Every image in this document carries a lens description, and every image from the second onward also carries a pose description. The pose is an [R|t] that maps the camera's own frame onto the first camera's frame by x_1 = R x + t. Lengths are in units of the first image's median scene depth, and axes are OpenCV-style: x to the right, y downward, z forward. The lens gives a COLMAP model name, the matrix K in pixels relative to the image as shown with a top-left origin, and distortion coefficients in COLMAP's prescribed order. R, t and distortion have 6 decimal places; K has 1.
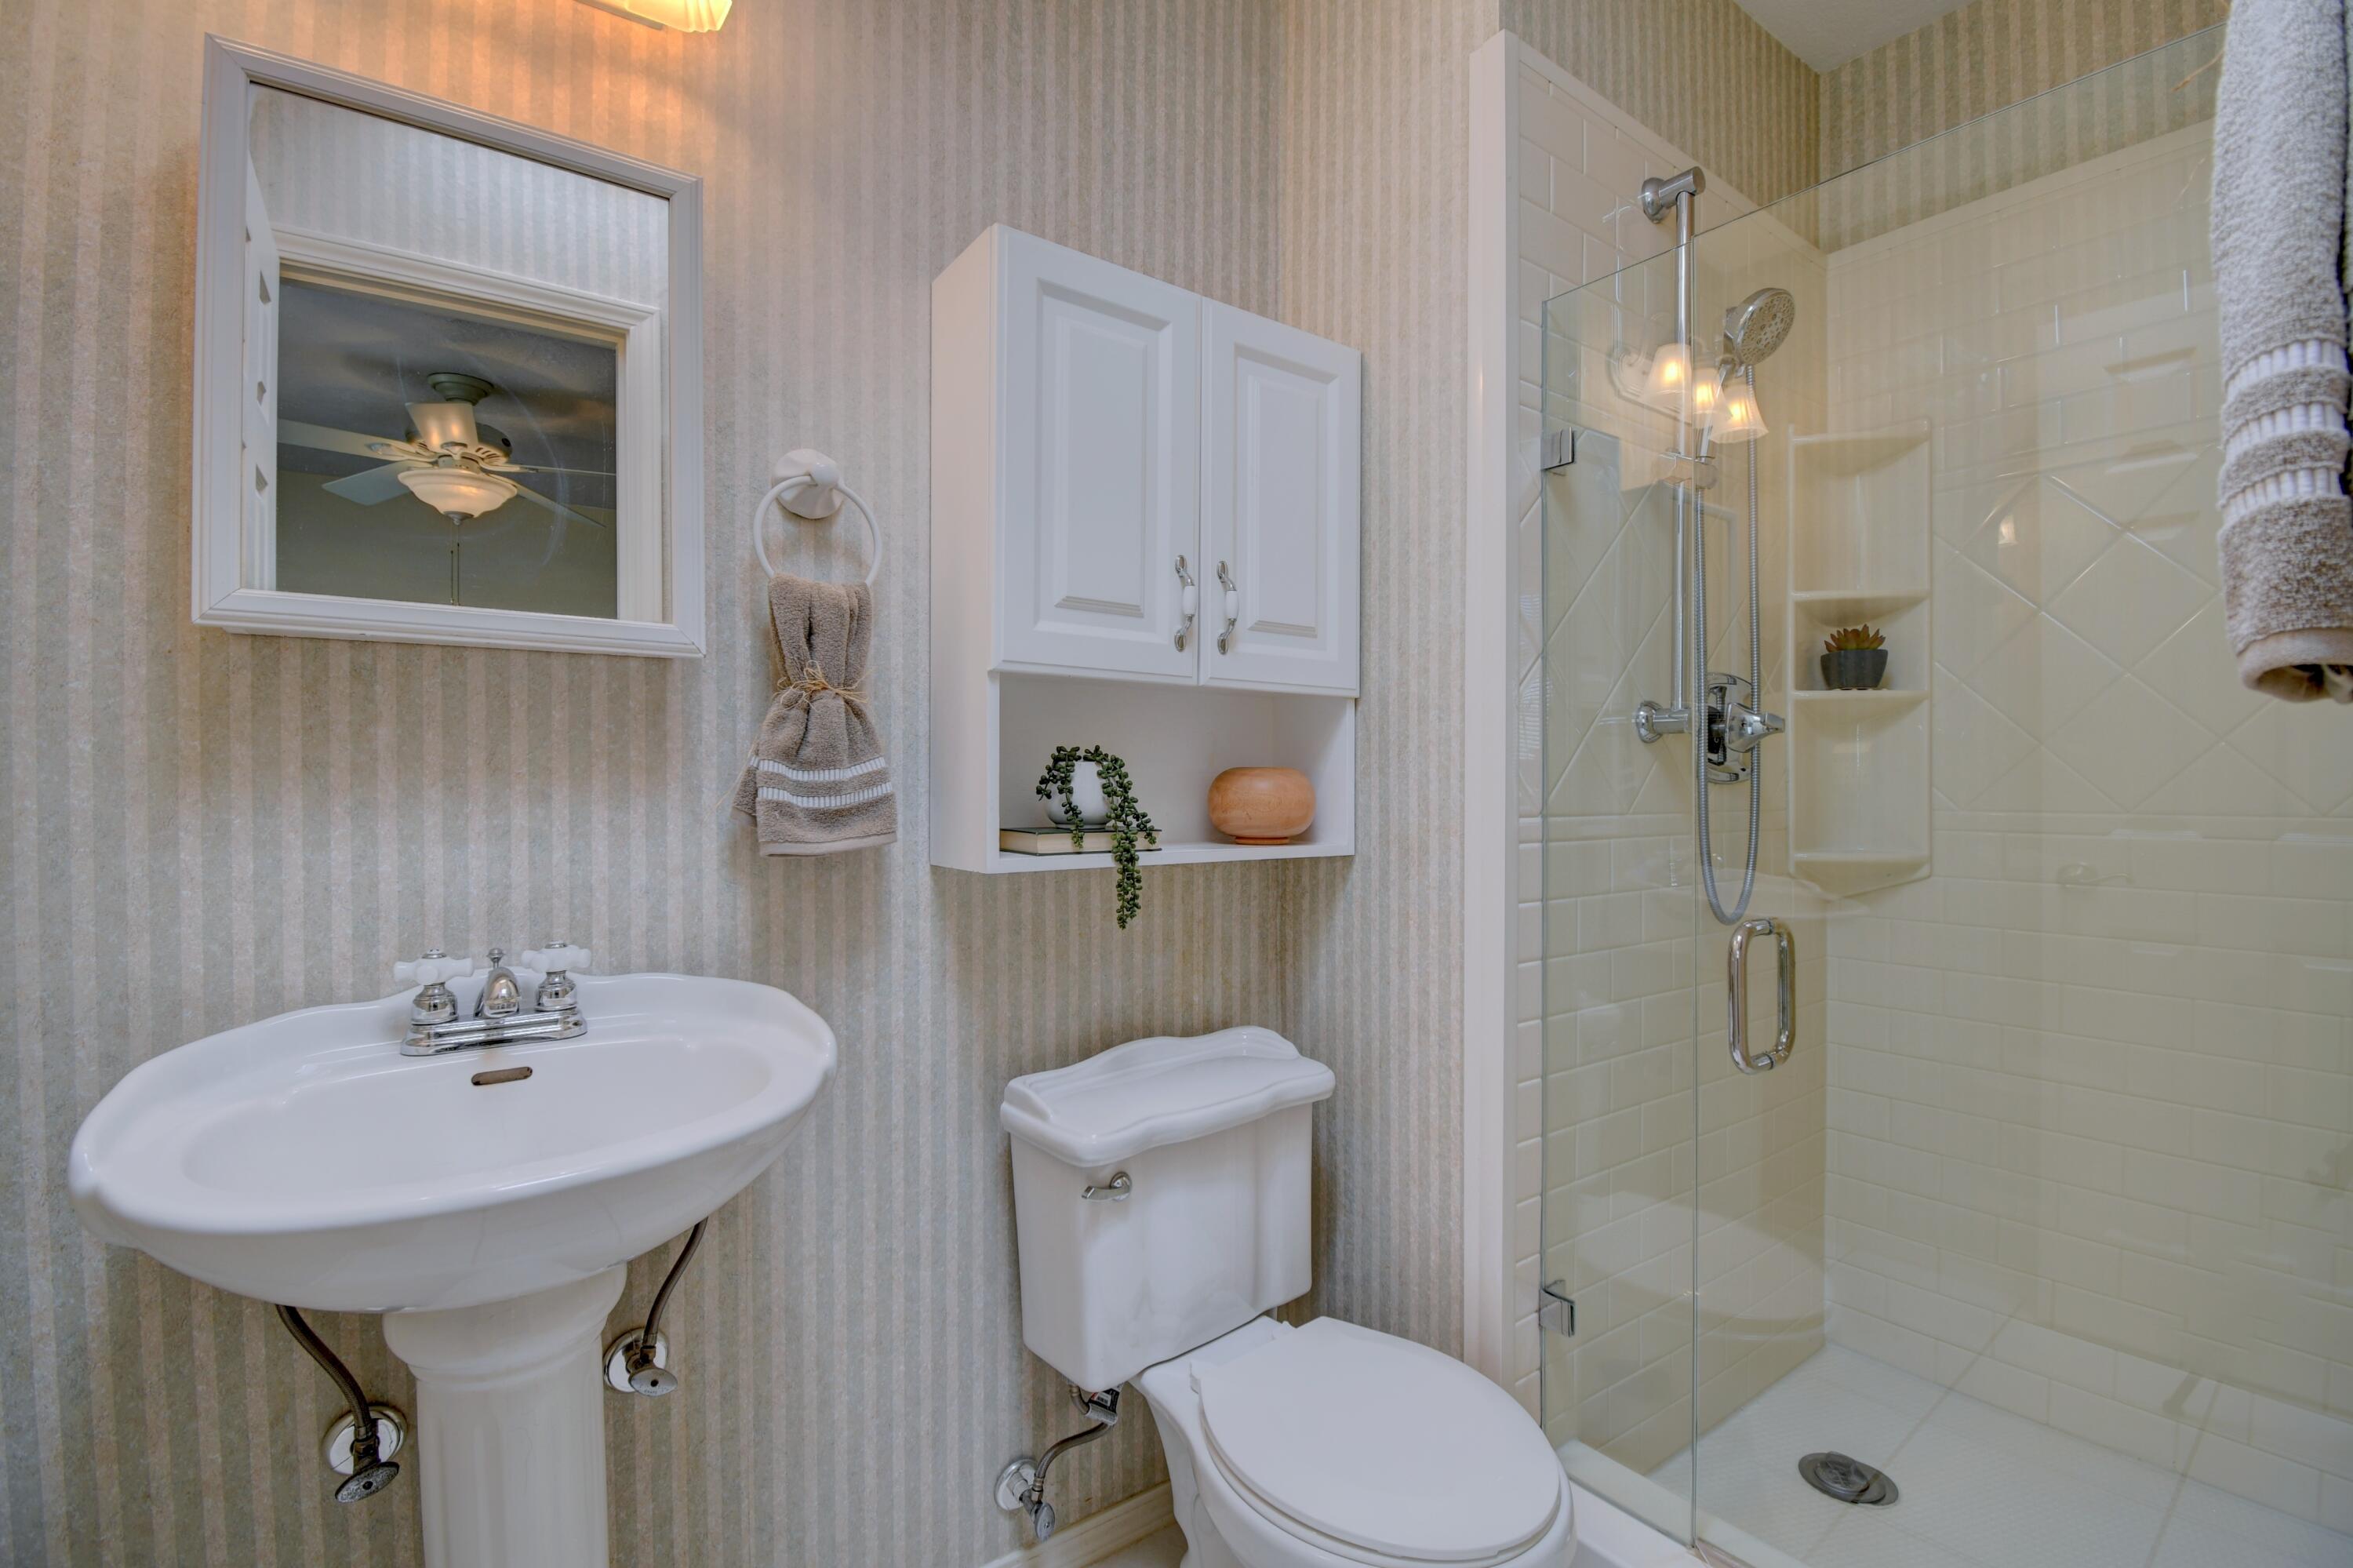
lens RADIAL K [[1053.5, 0, 1168.2], [0, 1053.5, 786.0], [0, 0, 1]] dist [0.002227, -0.001179]
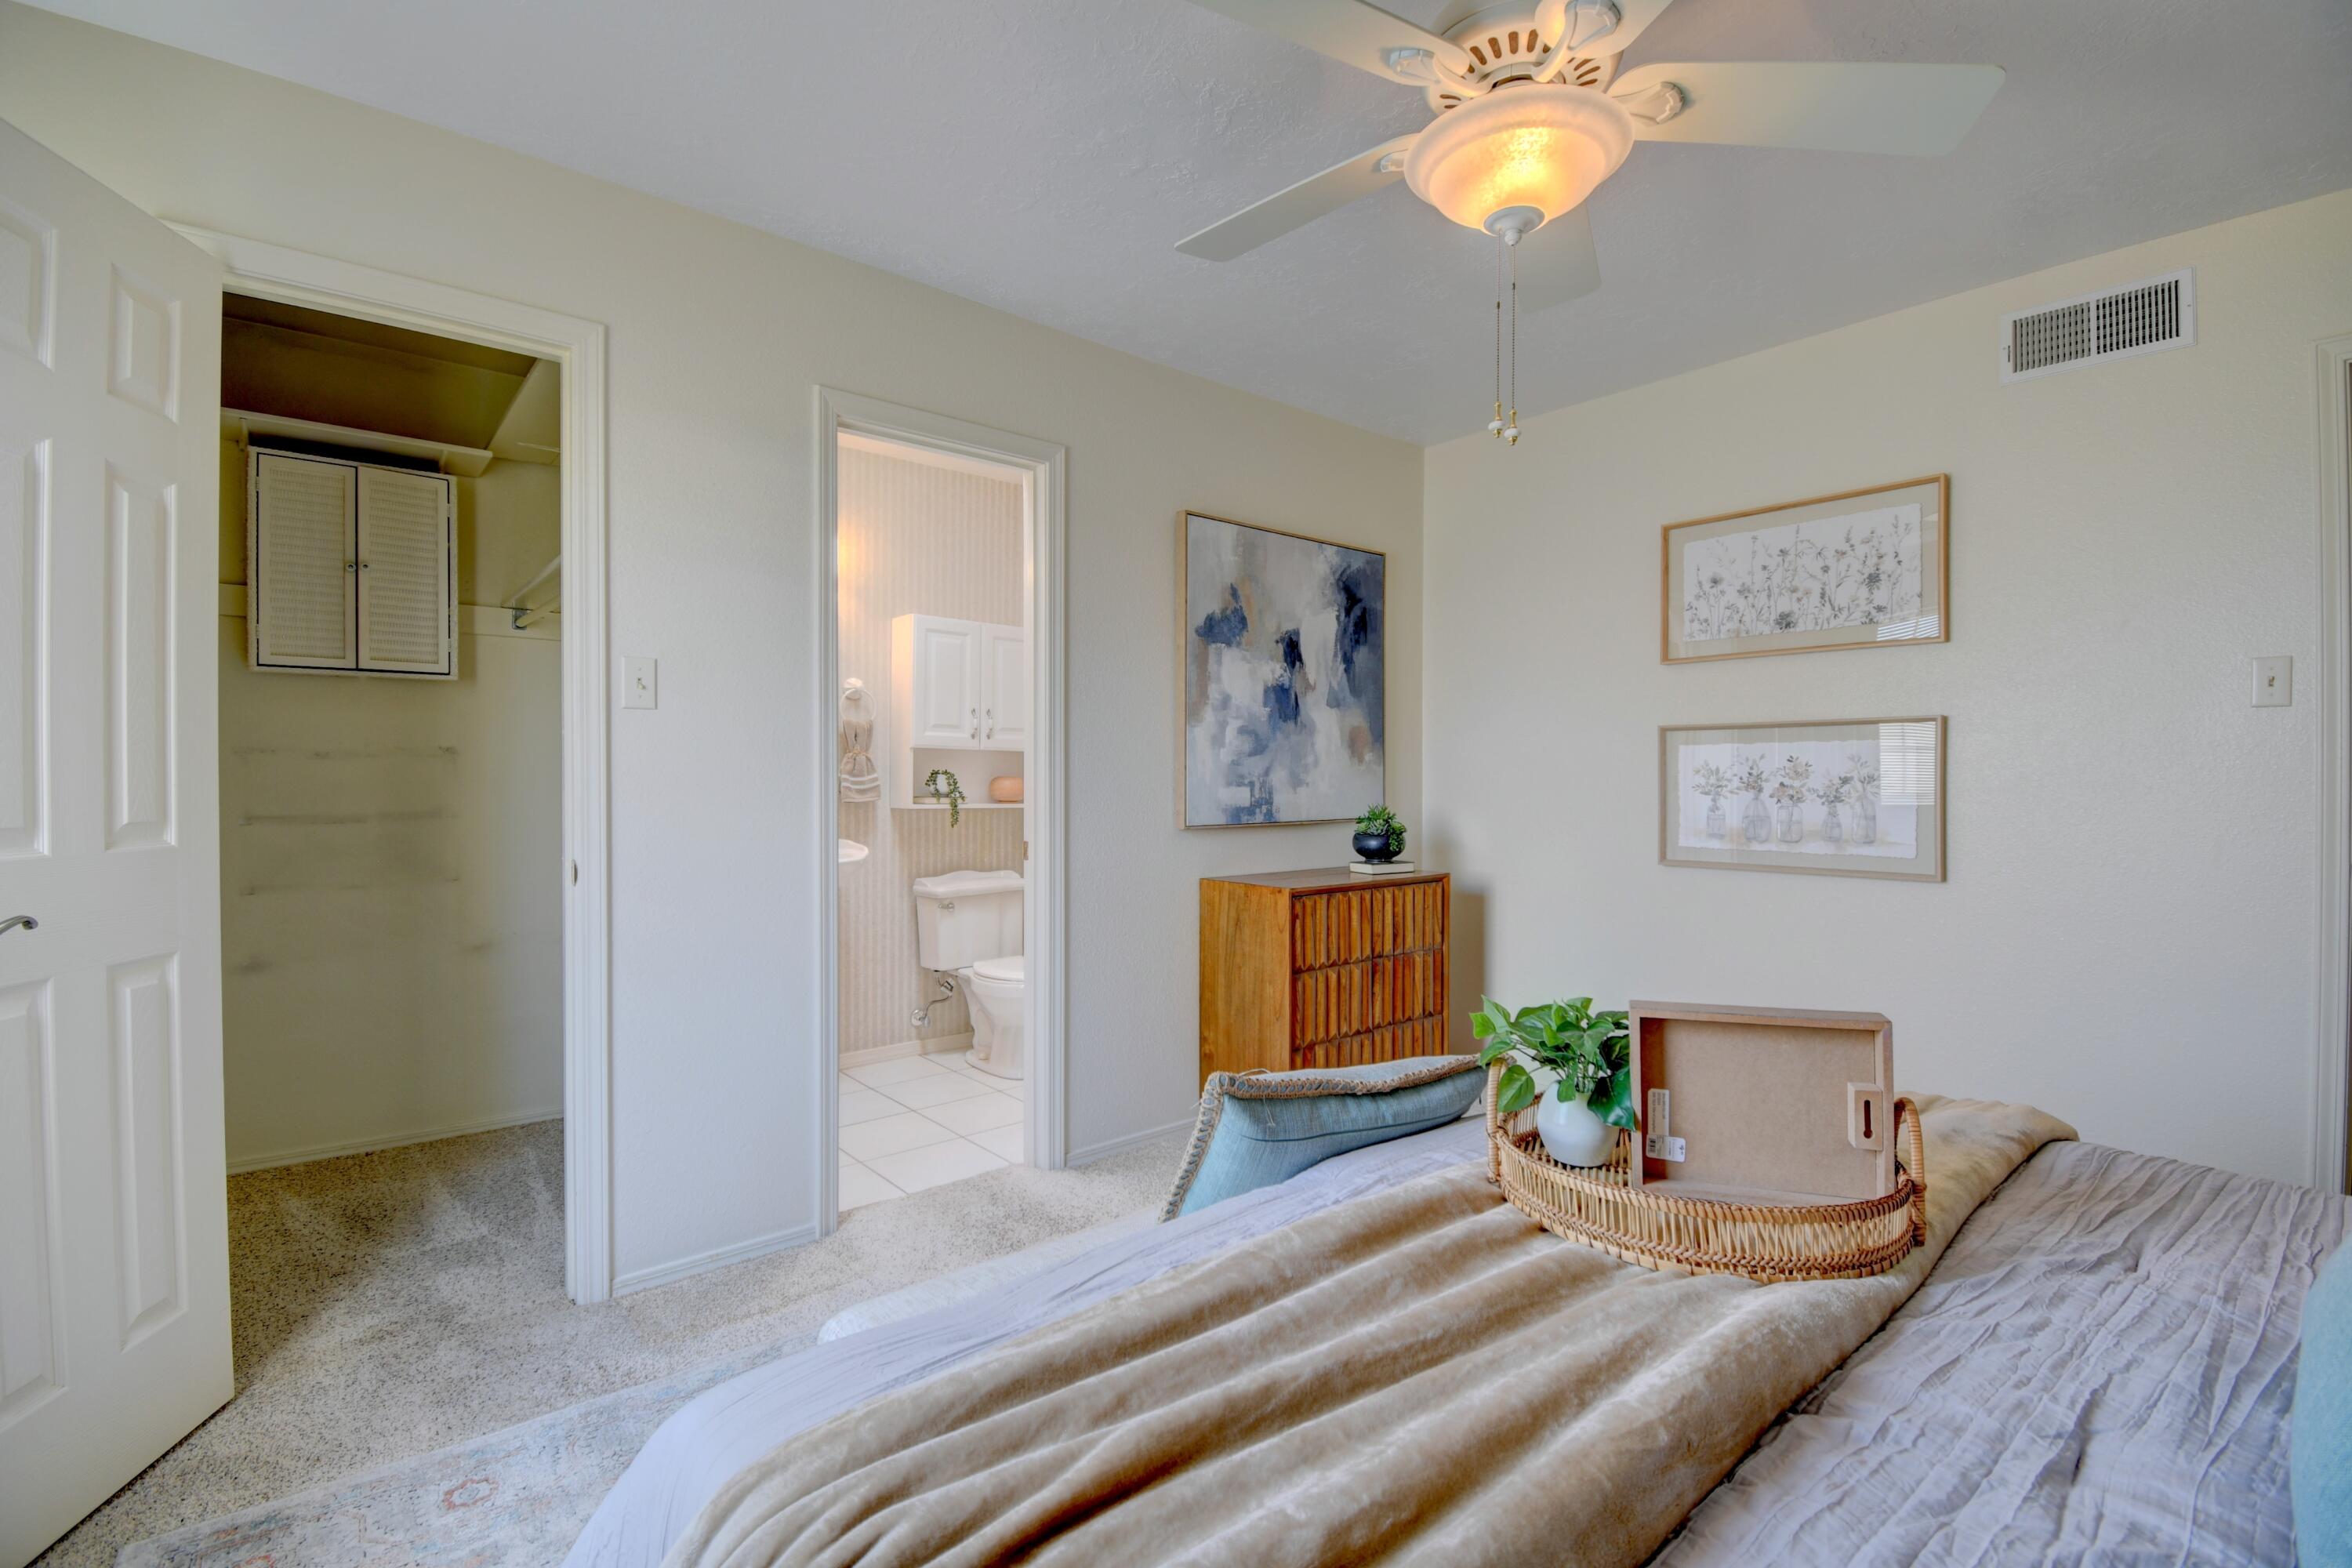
lens RADIAL K [[1053.0, 0, 1180.4], [0, 1053.0, 777.4], [0, 0, 1]] dist [0.002227, -0.001179]
pose [[0.997619, 0.004322, 0.068833, 0.412070], [-0.003875, 0.999970, -0.006636, 0.003379], [-0.068860, 0.006353, 0.997606, -2.155684]]
